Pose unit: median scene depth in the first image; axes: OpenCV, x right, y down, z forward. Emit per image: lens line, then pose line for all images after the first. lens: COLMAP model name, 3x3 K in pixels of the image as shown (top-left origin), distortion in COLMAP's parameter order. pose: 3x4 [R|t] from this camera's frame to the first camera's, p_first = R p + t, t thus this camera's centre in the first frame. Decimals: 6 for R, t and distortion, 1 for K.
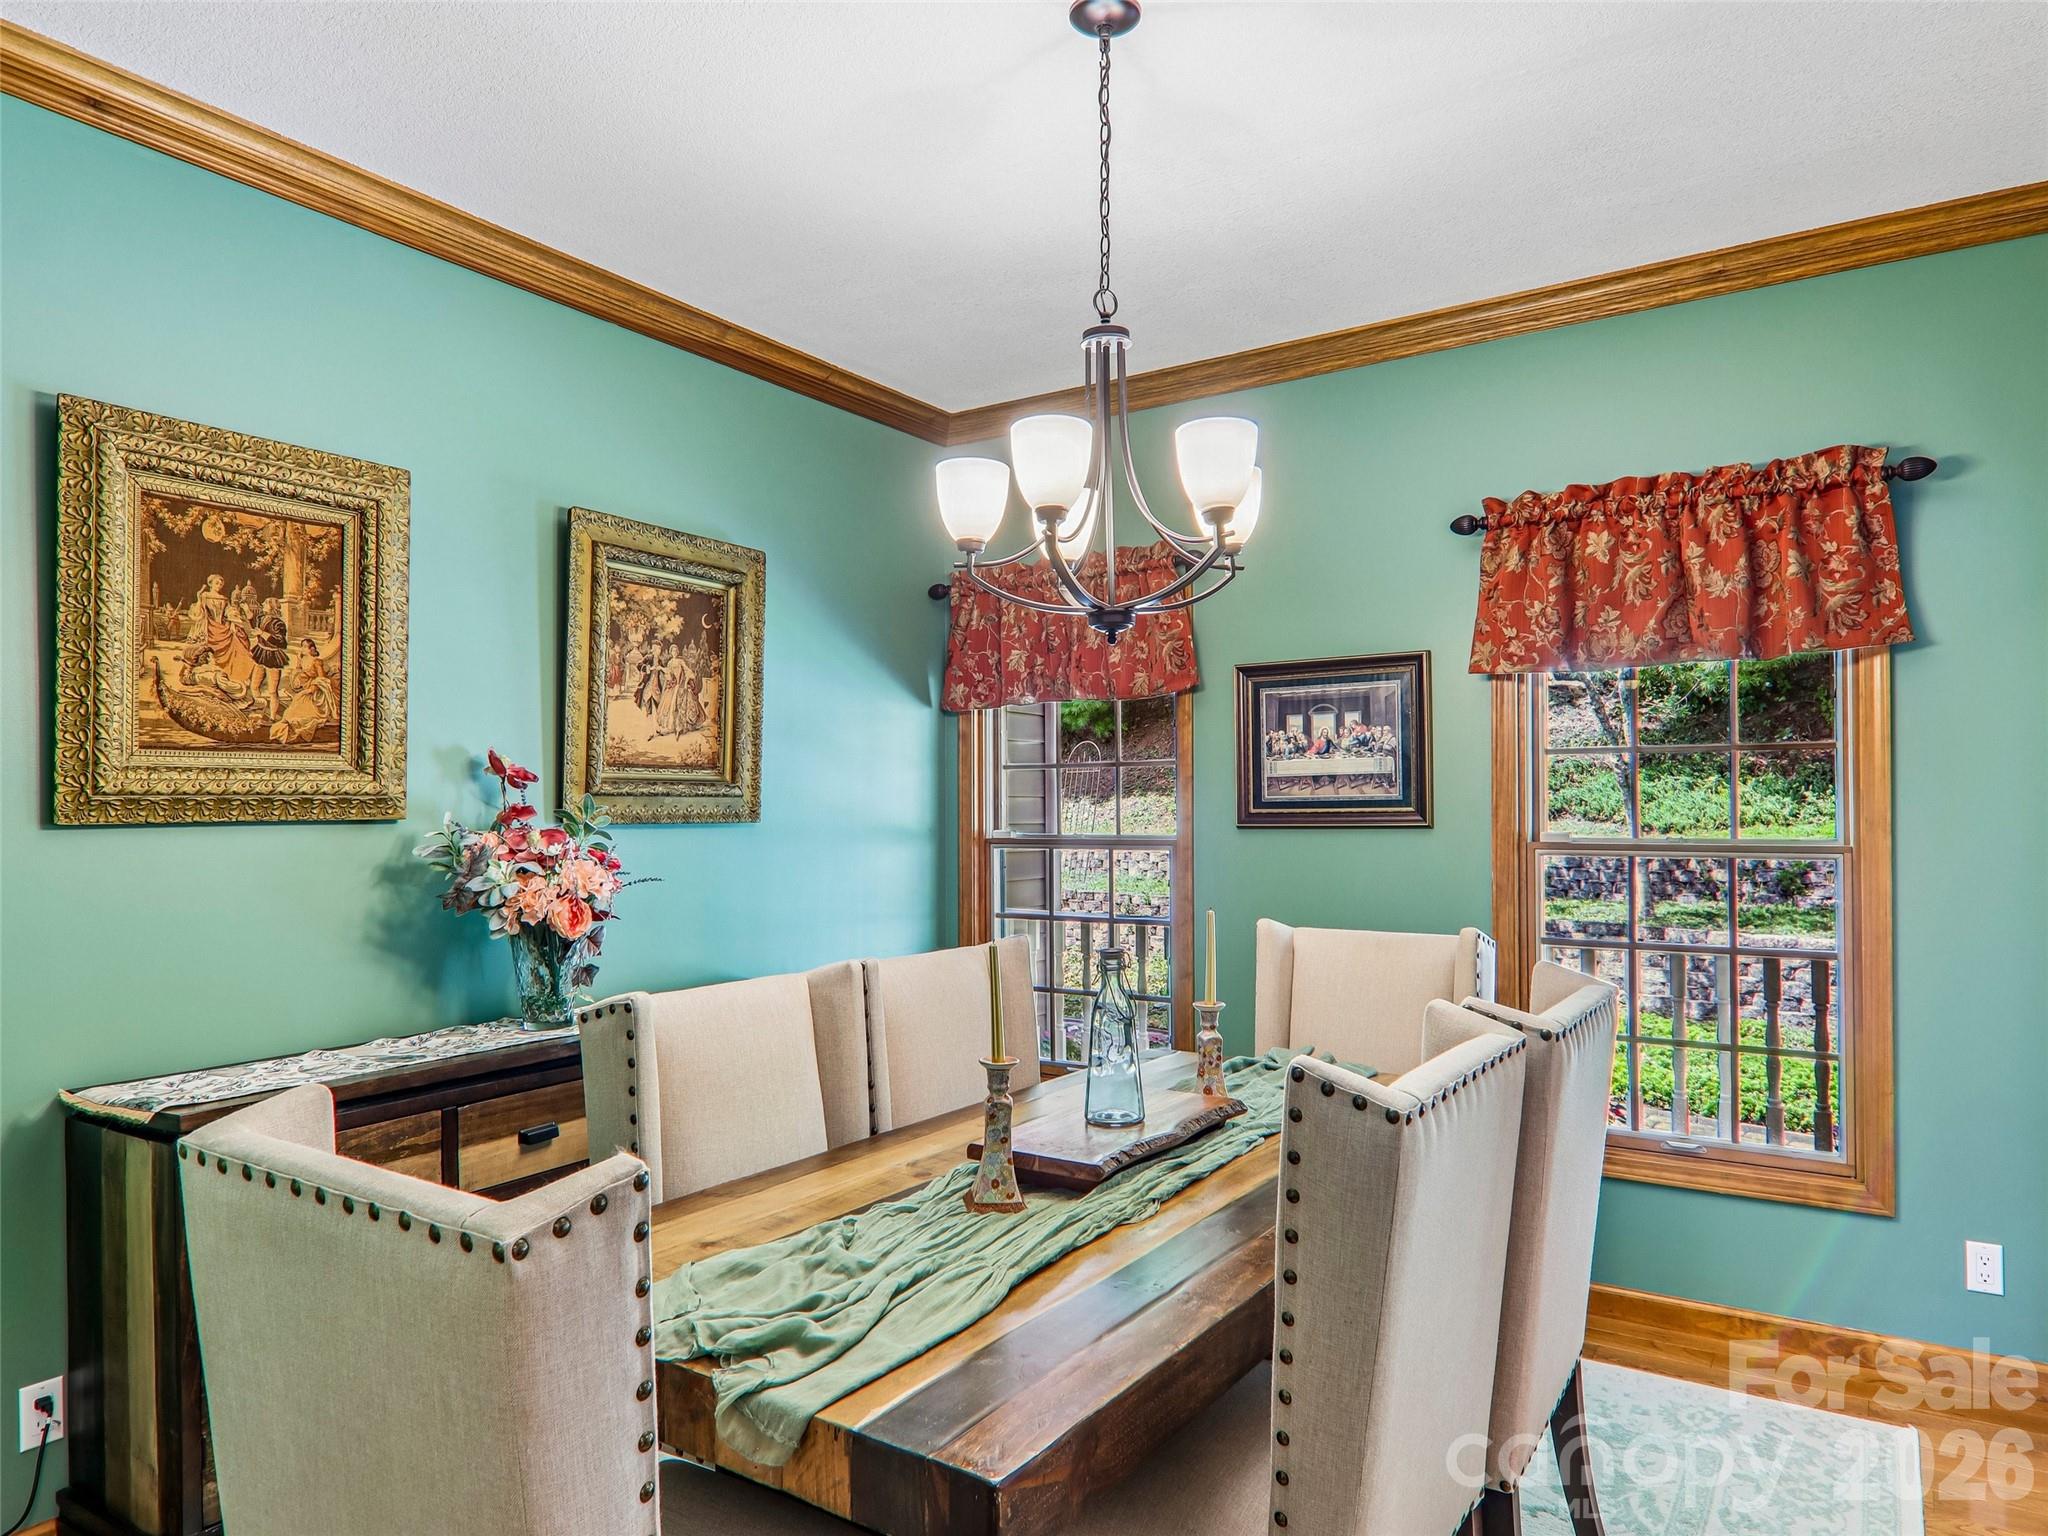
lens RADIAL K [[1307.9, 0, 1022.5], [0, 1307.9, 786.5], [0, 0, 1]] dist [0.021338, -0.022089]
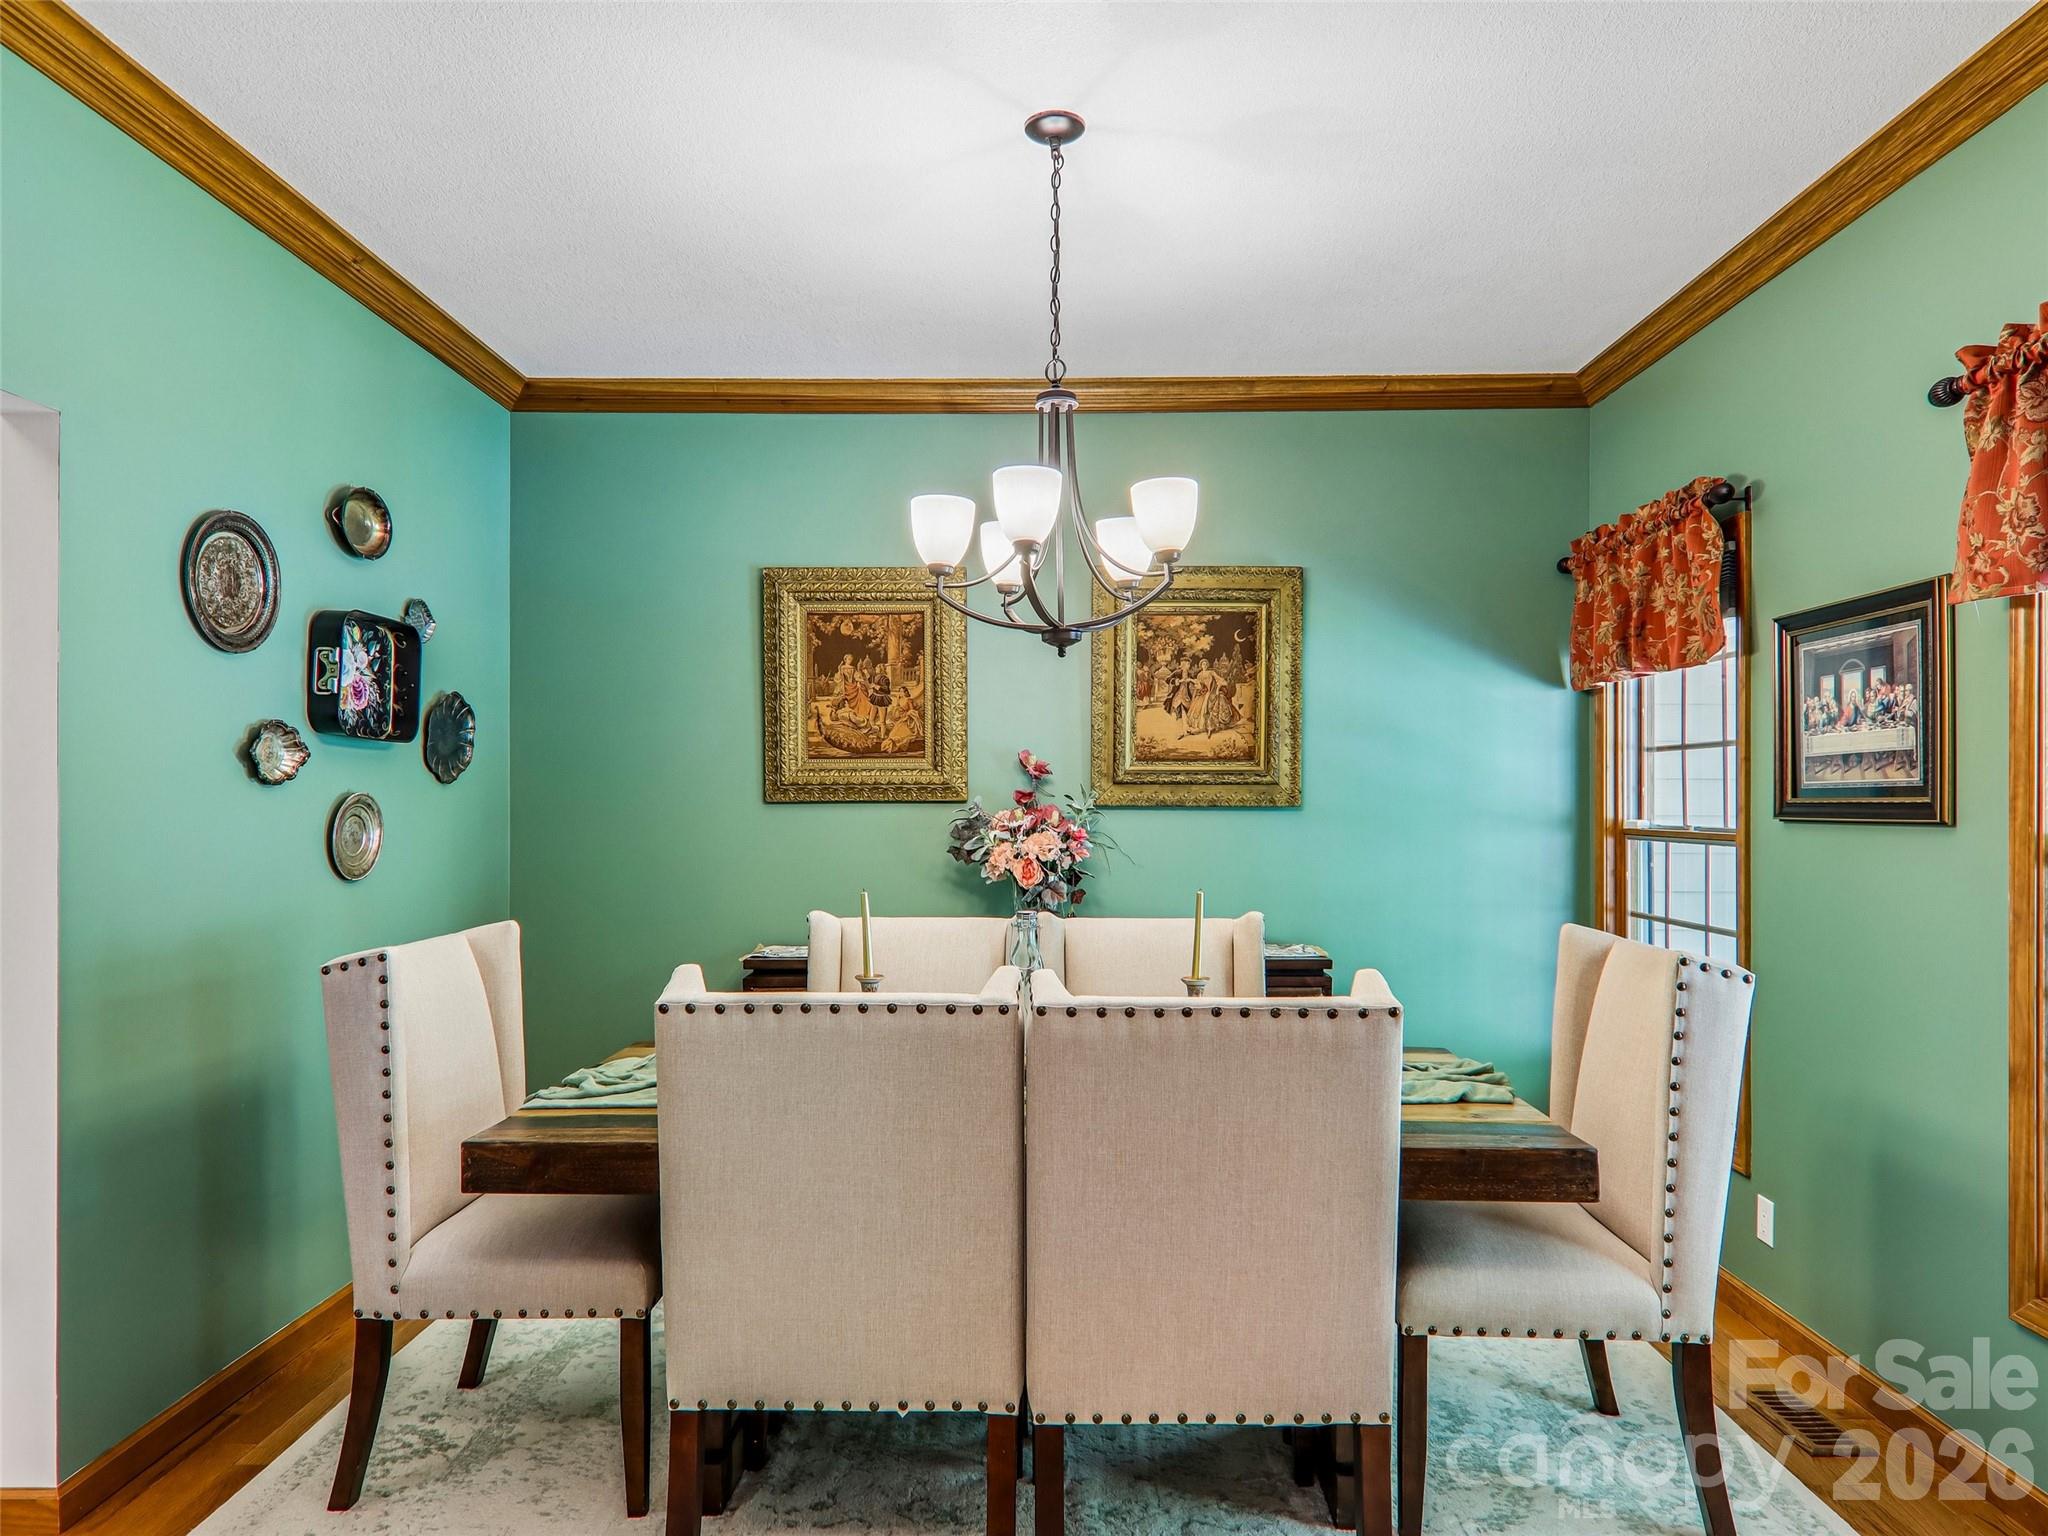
lens RADIAL K [[1307.9, 0, 1028.7], [0, 1307.9, 778.1], [0, 0, 1]] dist [0.021338, -0.022089]
pose [[0.534260, -0.006646, -0.845294, 0.673212], [0.010376, 0.999945, -0.001304, 0.001665], [0.845257, -0.008073, 0.534299, 0.214904]]
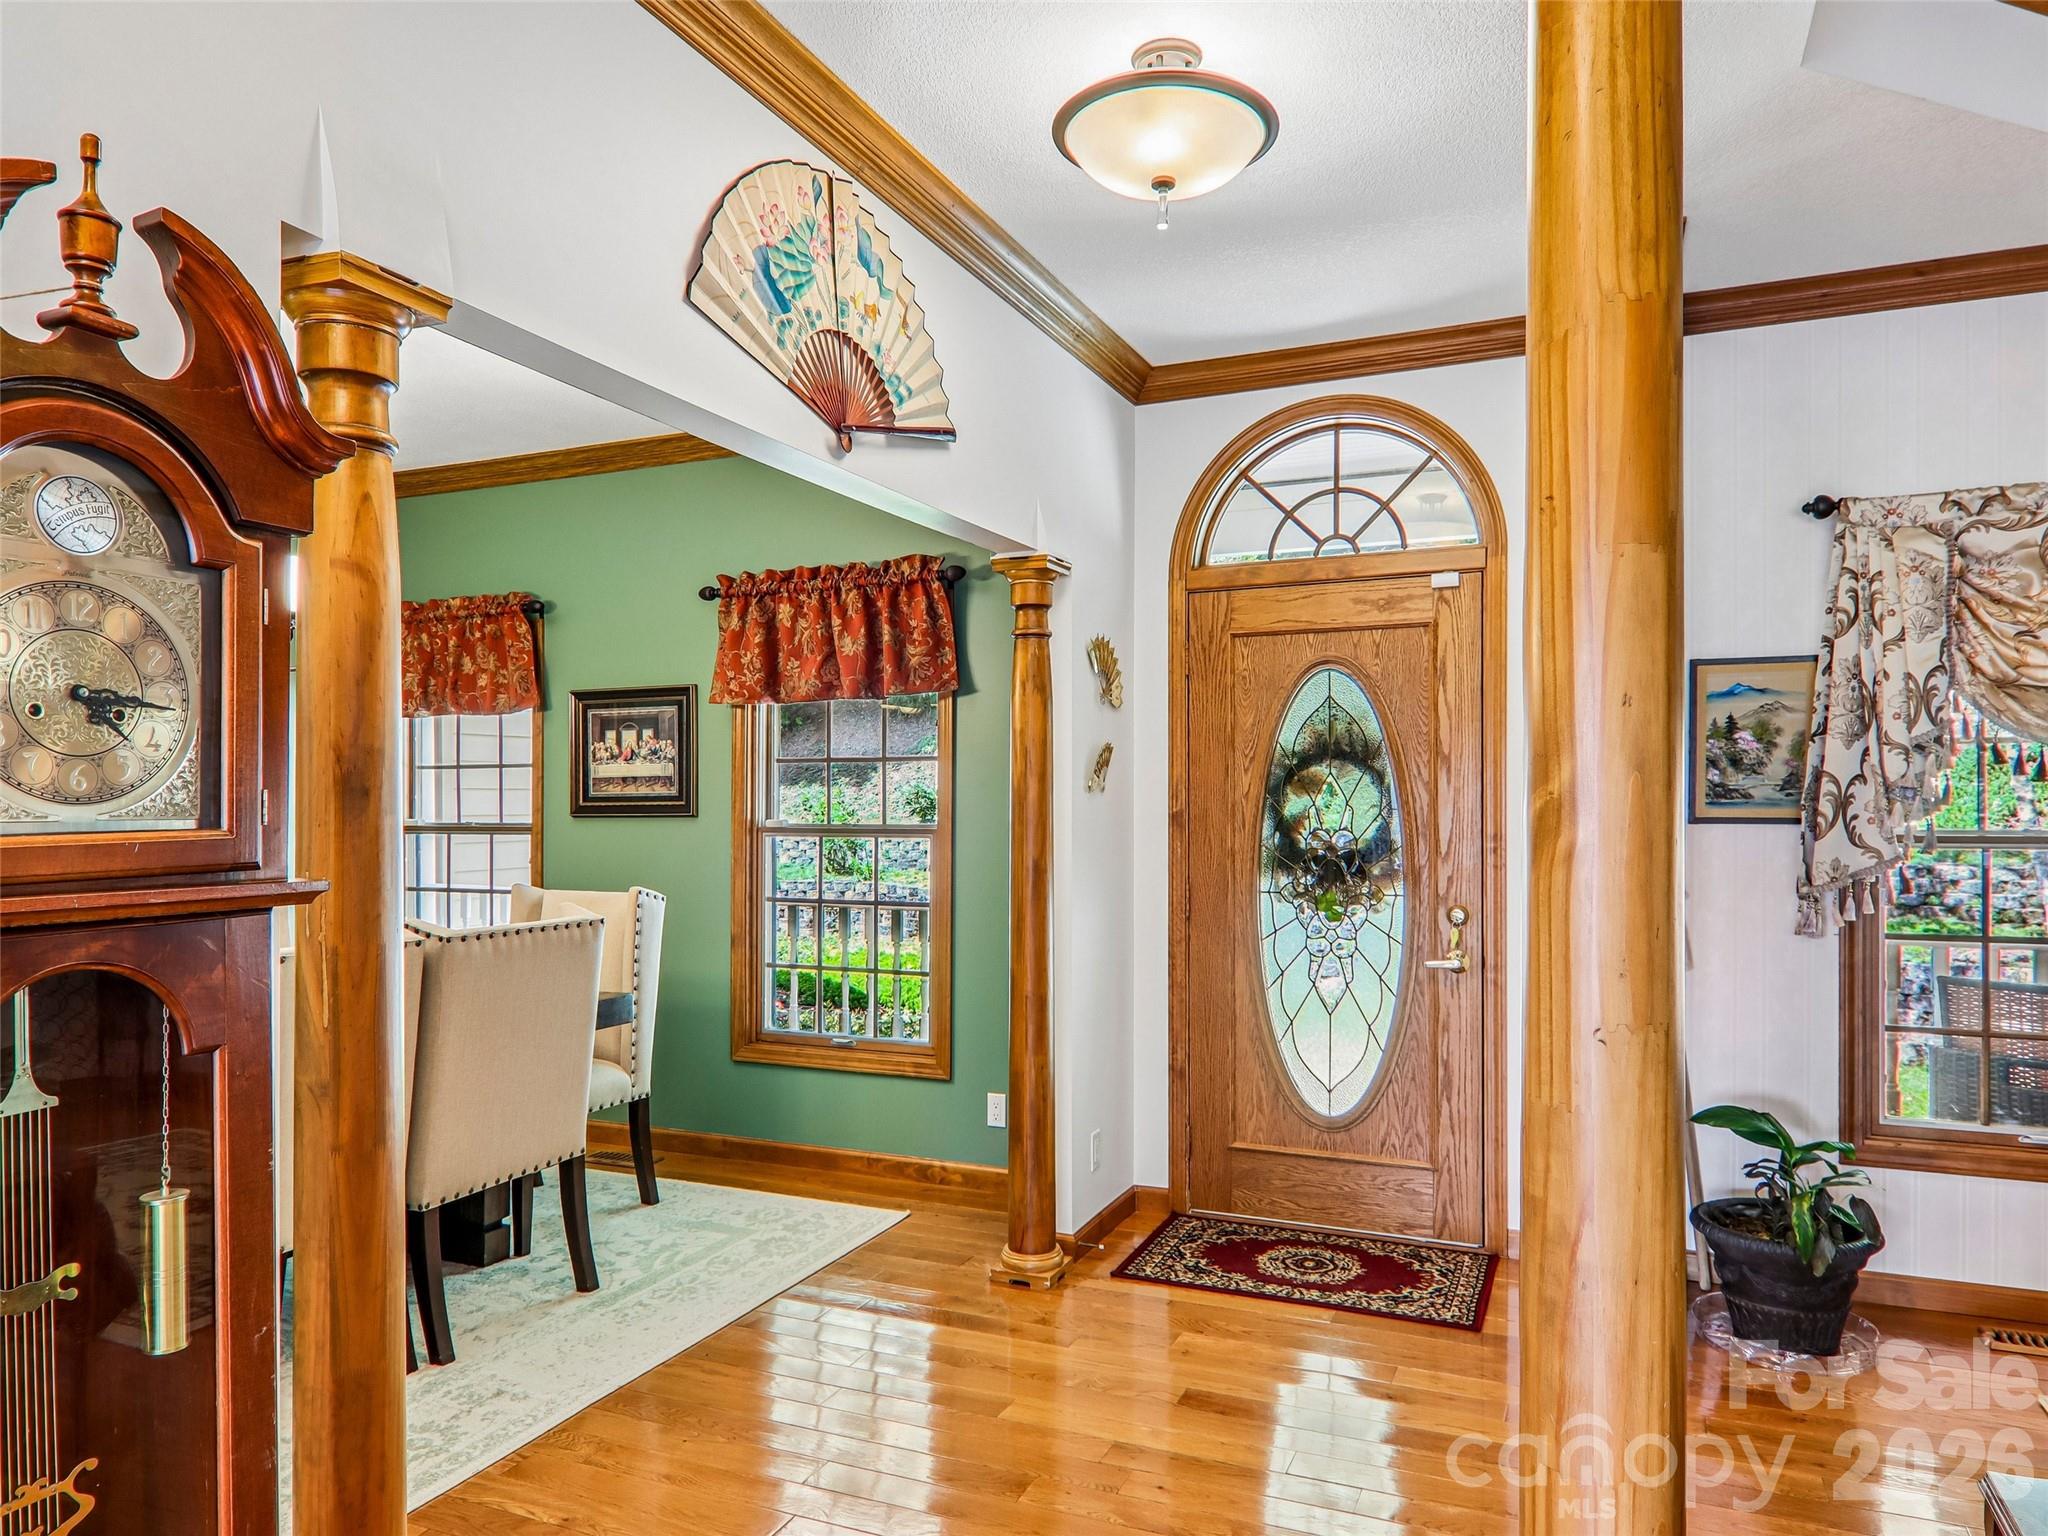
lens RADIAL K [[1307.9, 0, 1052.5], [0, 1307.9, 793.3], [0, 0, 1]] dist [0.021338, -0.022089]
pose [[0.982402, 0.002081, 0.186765, 0.439130], [-0.004504, 0.999911, 0.012548, -0.011499], [-0.186722, -0.013168, 0.982325, -0.402315]]
